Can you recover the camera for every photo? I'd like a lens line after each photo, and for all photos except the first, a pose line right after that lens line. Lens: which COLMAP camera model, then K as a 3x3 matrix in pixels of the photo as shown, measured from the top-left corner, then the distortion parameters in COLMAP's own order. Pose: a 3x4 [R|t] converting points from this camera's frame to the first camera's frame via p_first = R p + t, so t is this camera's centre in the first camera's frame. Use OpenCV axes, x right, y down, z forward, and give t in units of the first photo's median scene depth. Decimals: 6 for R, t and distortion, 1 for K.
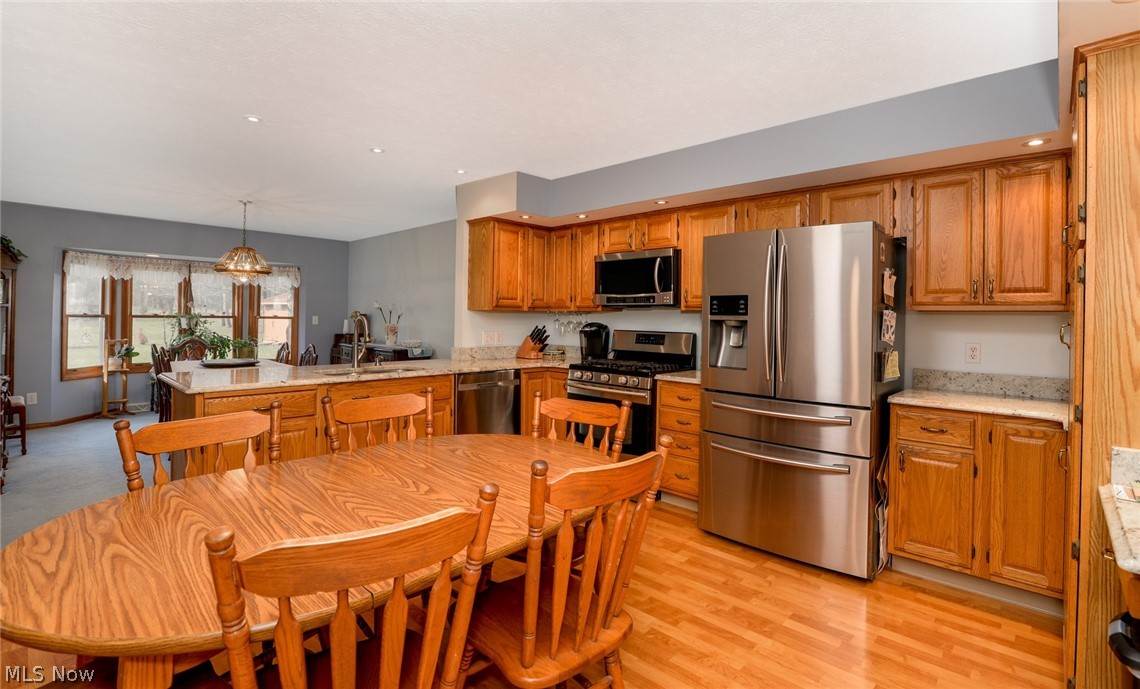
lens RADIAL K [[525.0, 0, 564.4], [0, 525.0, 316.6], [0, 0, 1]] dist [-0.000802, -0.000162]
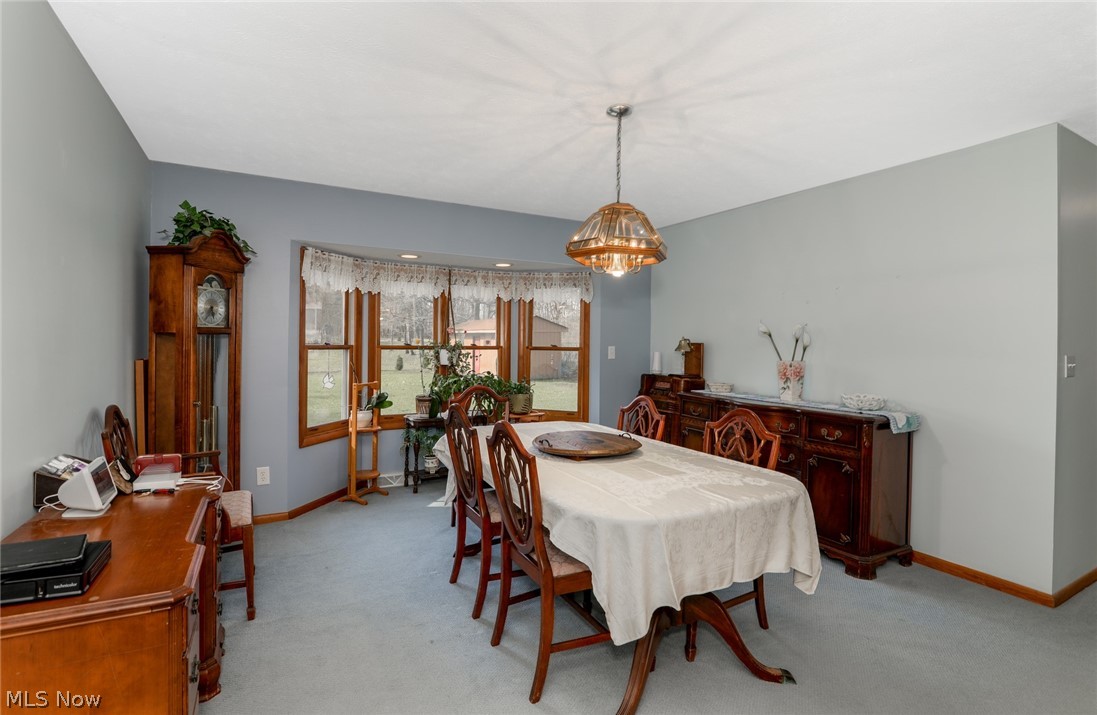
lens RADIAL K [[503.7, 0, 548.8], [0, 503.7, 350.3], [0, 0, 1]] dist [-0.003070, -0.000334]
pose [[0.961388, 0.002084, -0.275188, -0.448311], [0.000657, 0.999951, 0.009871, -0.002880], [0.275195, -0.009671, 0.961340, 0.443993]]
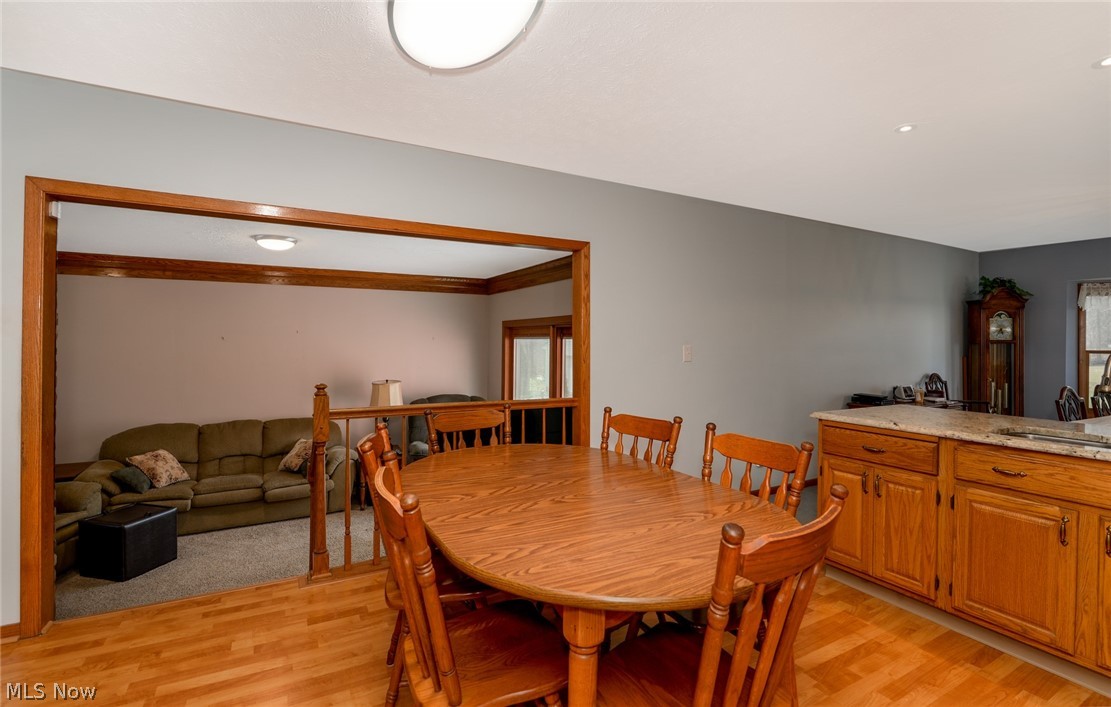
lens RADIAL K [[510.2, 0, 555.8], [0, 510.2, 345.3], [0, 0, 1]] dist [-0.003070, -0.000334]
pose [[-0.272284, -0.006615, -0.962194, 0.186203], [-0.012090, 0.999921, -0.003453, 0.001880], [0.962141, 0.010693, -0.272343, 0.305915]]
